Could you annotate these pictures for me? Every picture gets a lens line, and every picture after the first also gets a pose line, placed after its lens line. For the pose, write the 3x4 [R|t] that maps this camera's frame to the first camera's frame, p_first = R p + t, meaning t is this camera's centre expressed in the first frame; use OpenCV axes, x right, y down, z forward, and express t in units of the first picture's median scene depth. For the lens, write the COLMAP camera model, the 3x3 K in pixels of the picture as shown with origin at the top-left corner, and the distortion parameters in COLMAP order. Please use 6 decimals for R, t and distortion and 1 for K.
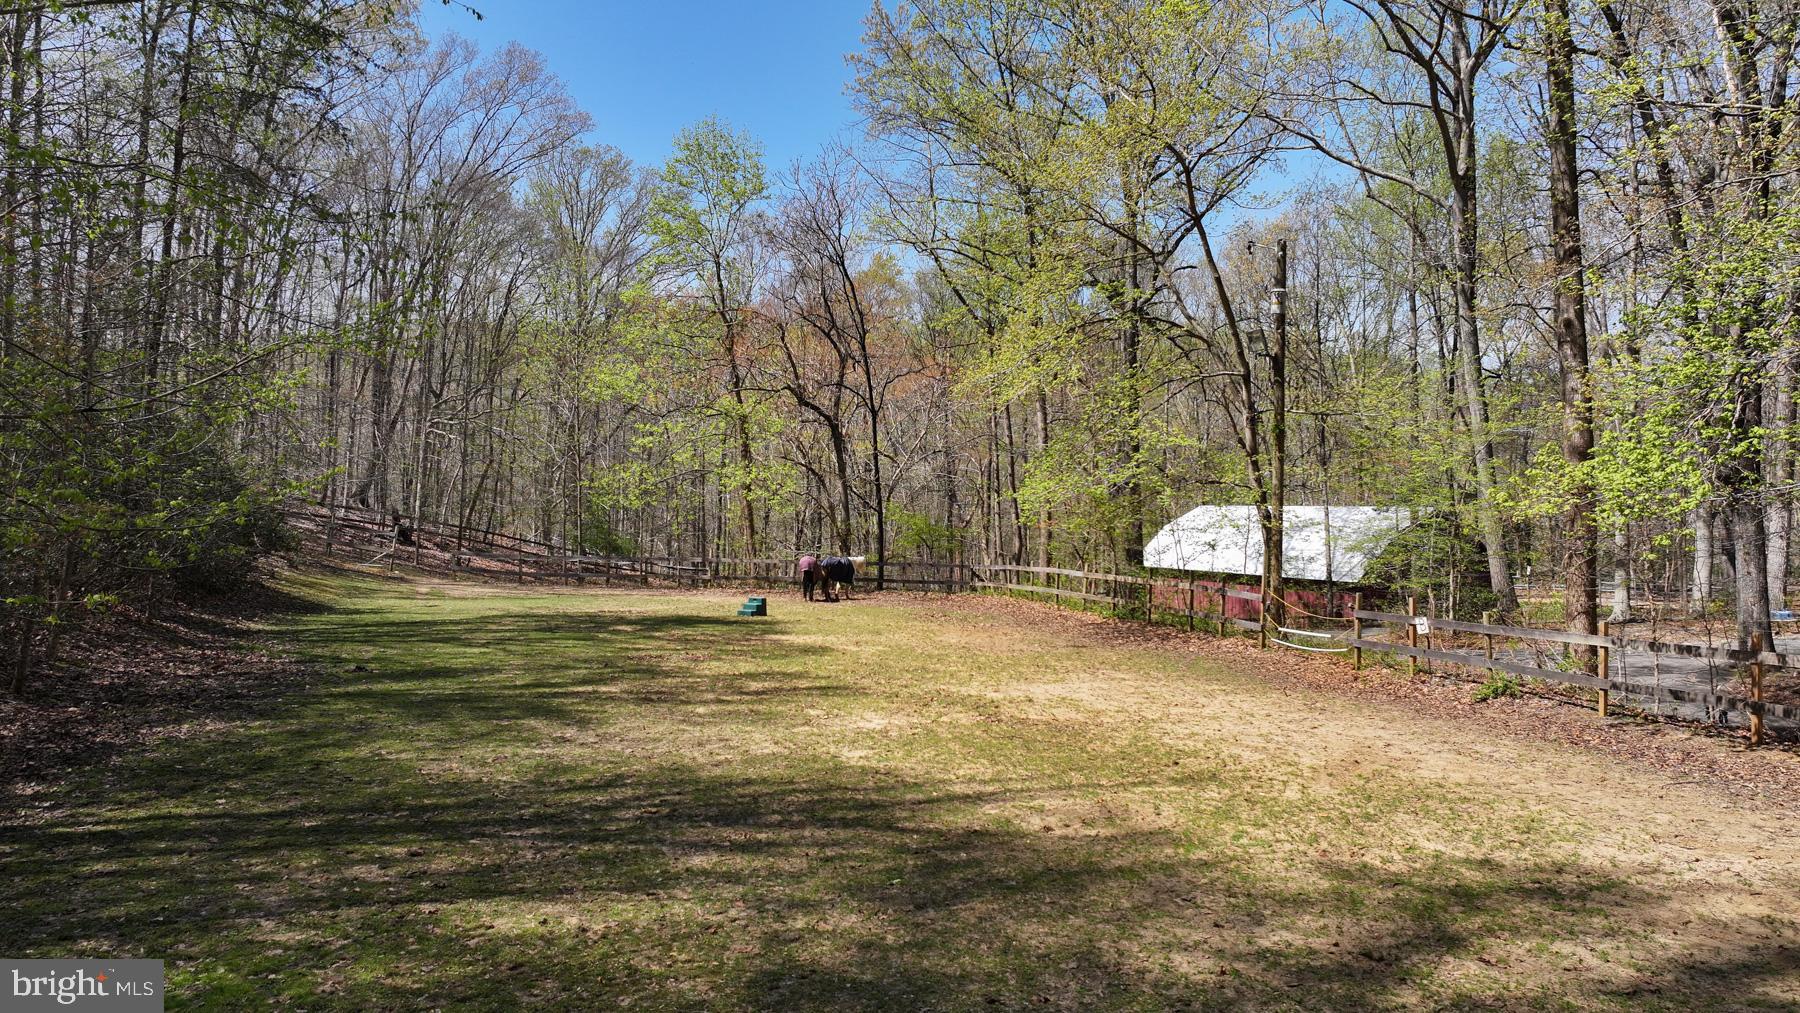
lens RADIAL K [[1263.2, 0, 899.7], [0, 1263.2, 506.3], [0, 0, 1]] dist [-0.002739, 0.010157]
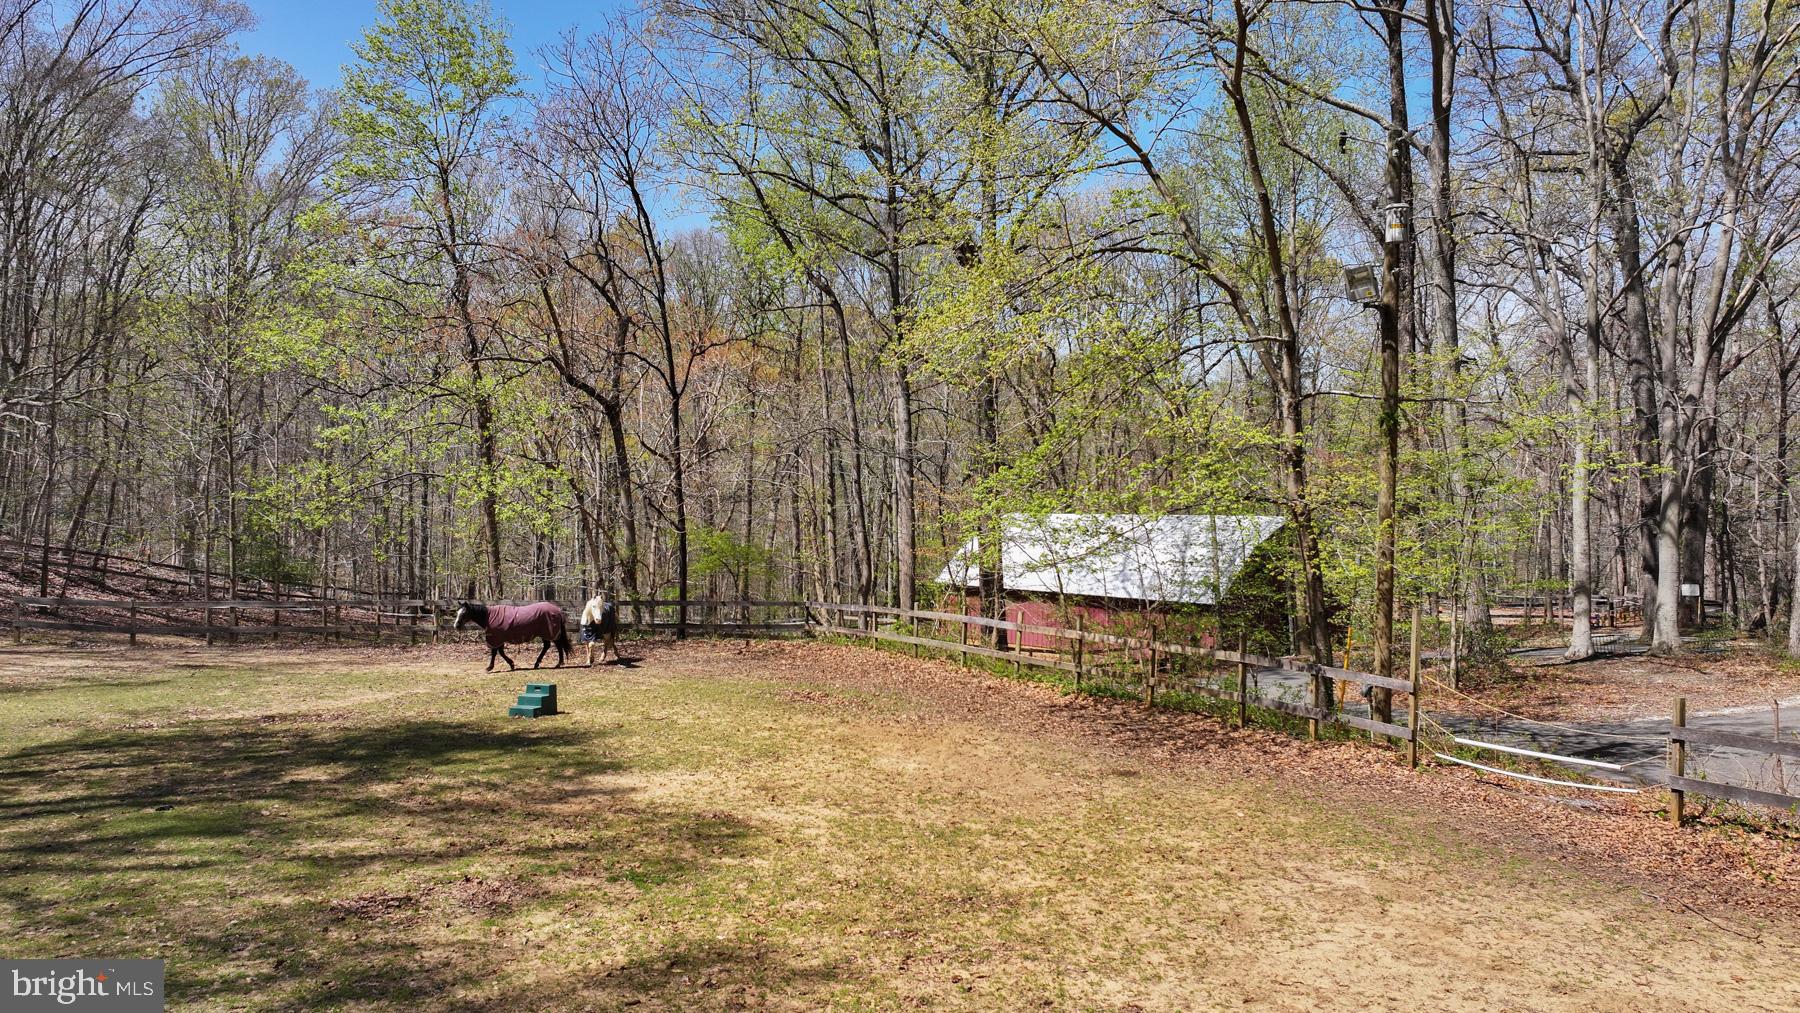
lens RADIAL K [[1263.2, 0, 901.3], [0, 1263.2, 500.0], [0, 0, 1]] dist [-0.002739, 0.010157]
pose [[0.972813, -0.002074, 0.231582, -0.059321], [0.002914, 0.999990, -0.003285, -0.010927], [-0.231573, 0.003871, 0.972810, 0.251554]]
